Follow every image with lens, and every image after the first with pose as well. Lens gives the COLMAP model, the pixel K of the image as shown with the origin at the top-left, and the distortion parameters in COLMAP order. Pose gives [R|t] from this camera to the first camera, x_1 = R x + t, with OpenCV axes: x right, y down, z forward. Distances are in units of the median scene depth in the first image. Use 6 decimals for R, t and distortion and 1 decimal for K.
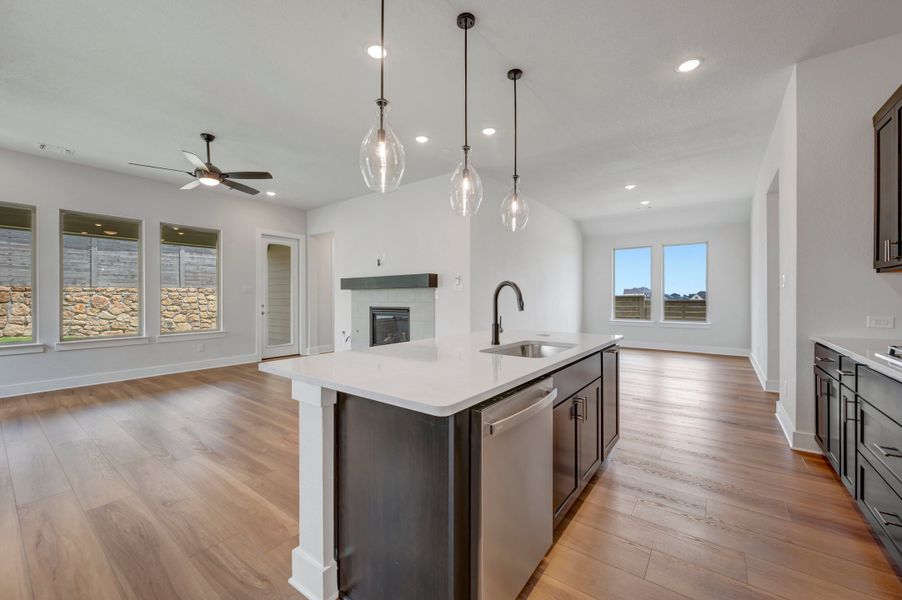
lens RADIAL K [[357.7, 0, 449.9], [0, 357.7, 299.6], [0, 0, 1]] dist [-0.000671, -0.000200]
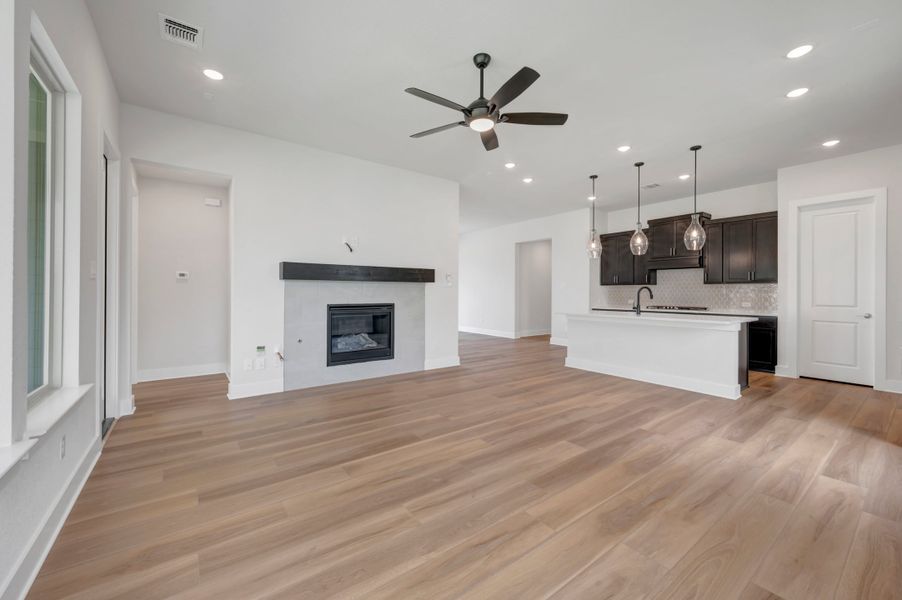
lens RADIAL K [[357.7, 0, 452.7], [0, 357.7, 292.5], [0, 0, 1]] dist [-0.000671, -0.000200]
pose [[0.283043, -0.004713, 0.959096, -1.376542], [-0.001797, 0.999984, 0.005444, -0.014270], [-0.959105, -0.003265, 0.283030, 0.862590]]
